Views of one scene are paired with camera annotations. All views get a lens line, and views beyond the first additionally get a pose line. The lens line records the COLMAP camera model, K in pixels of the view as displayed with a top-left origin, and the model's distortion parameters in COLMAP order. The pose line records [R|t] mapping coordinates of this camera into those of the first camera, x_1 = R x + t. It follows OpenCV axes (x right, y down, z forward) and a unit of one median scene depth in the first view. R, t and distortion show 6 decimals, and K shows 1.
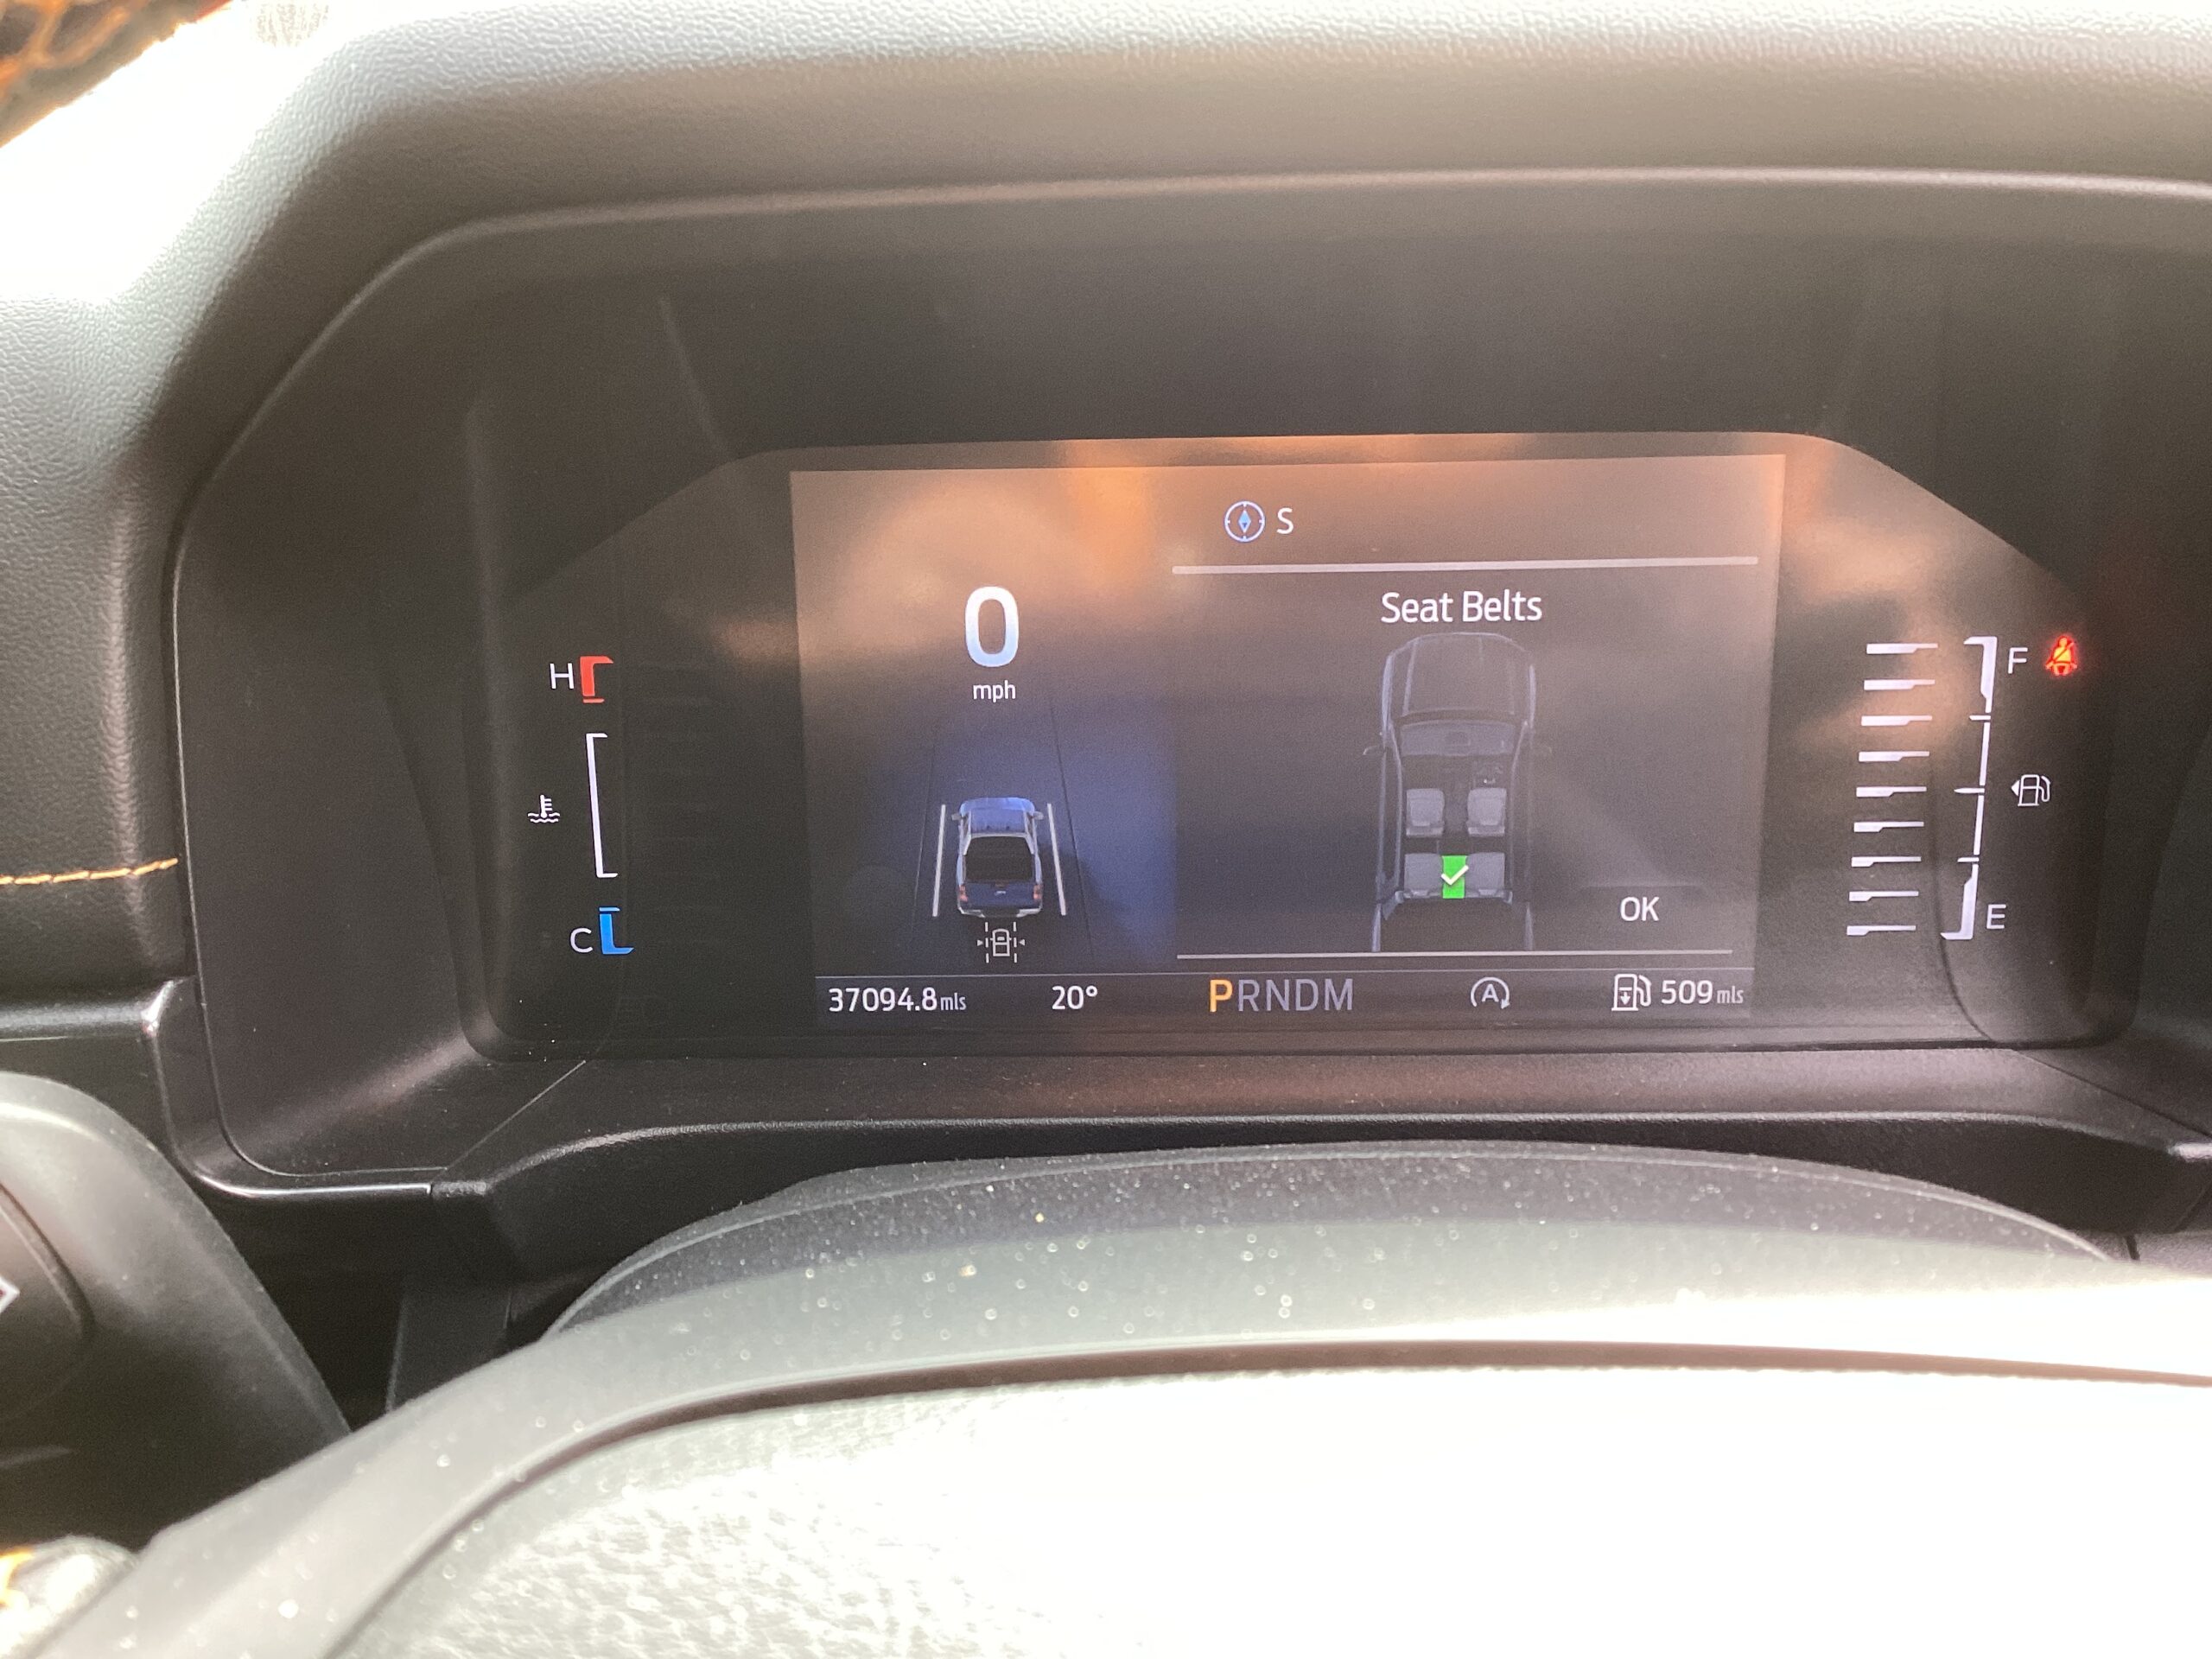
lens RADIAL K [[1986.6, 0, 1106.9], [0, 1986.6, 827.0], [0, 0, 1]] dist [0.085925, -0.140976]
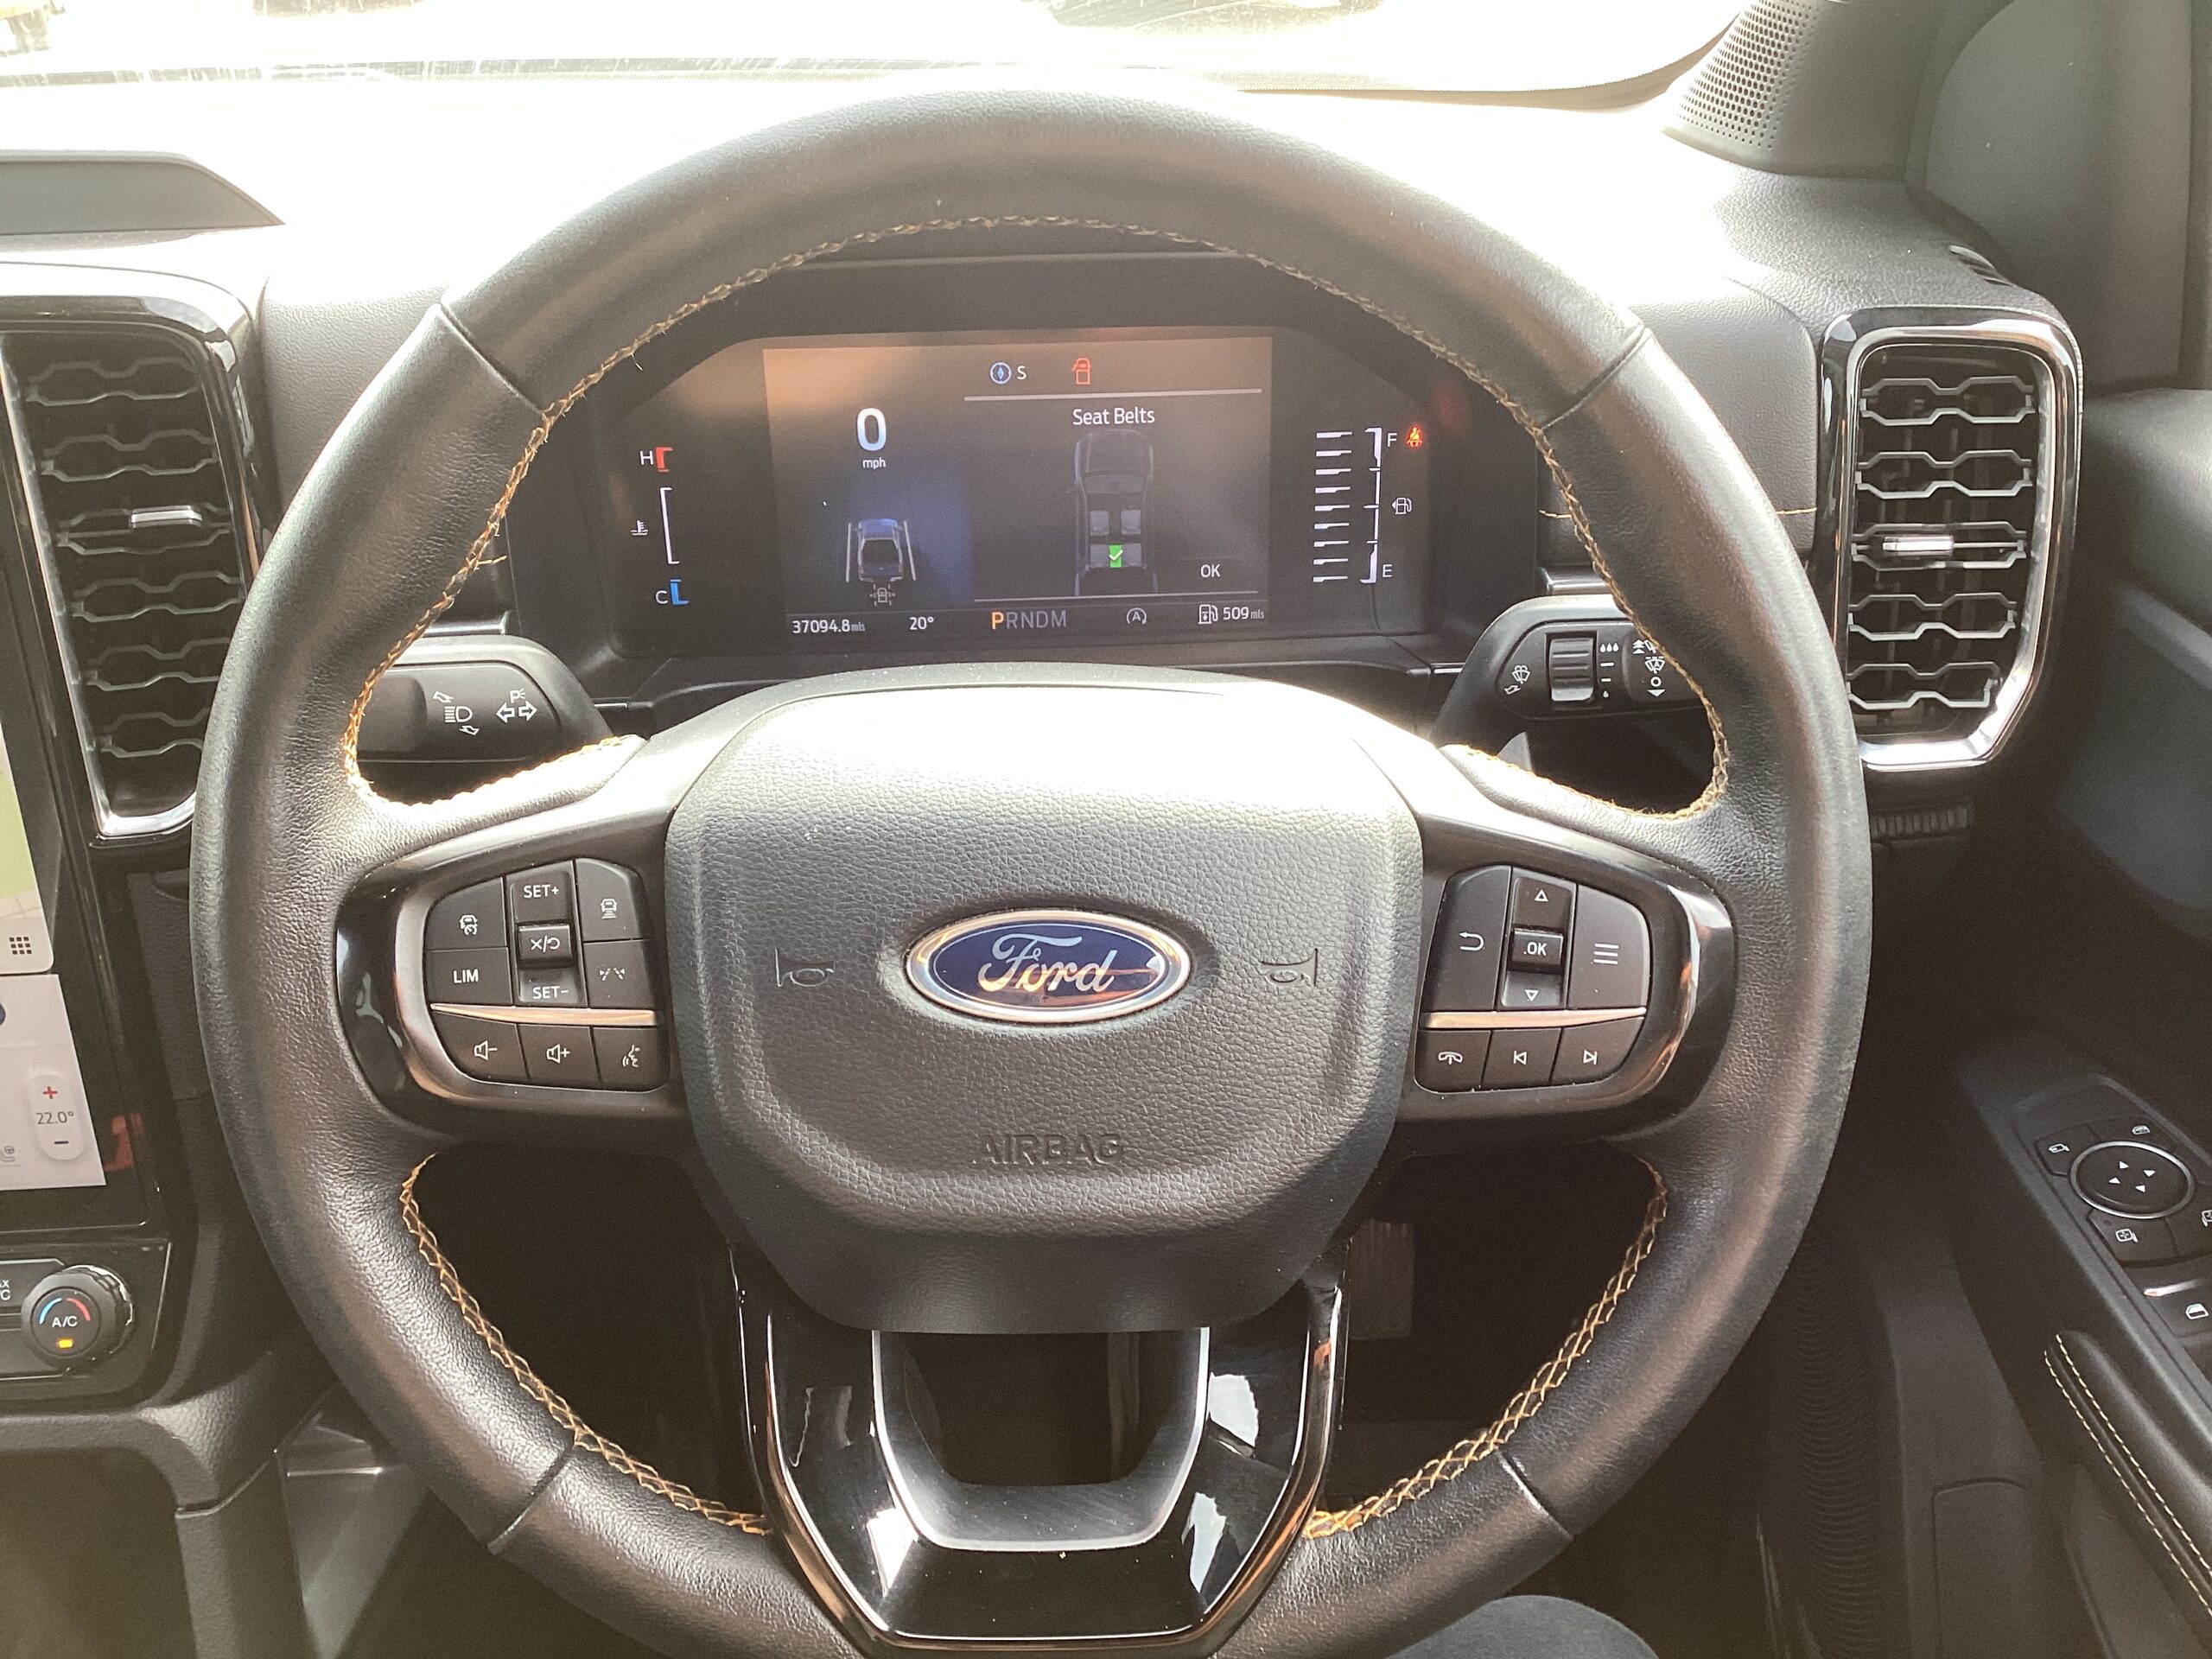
lens RADIAL K [[1986.6, 0, 1105.9], [0, 1986.6, 812.7], [0, 0, 1]] dist [0.085925, -0.140976]
pose [[0.997906, -0.026028, 0.059208, 0.043592], [0.017149, 0.989164, 0.145808, -0.010706], [-0.062362, -0.144488, 0.987540, -0.958656]]
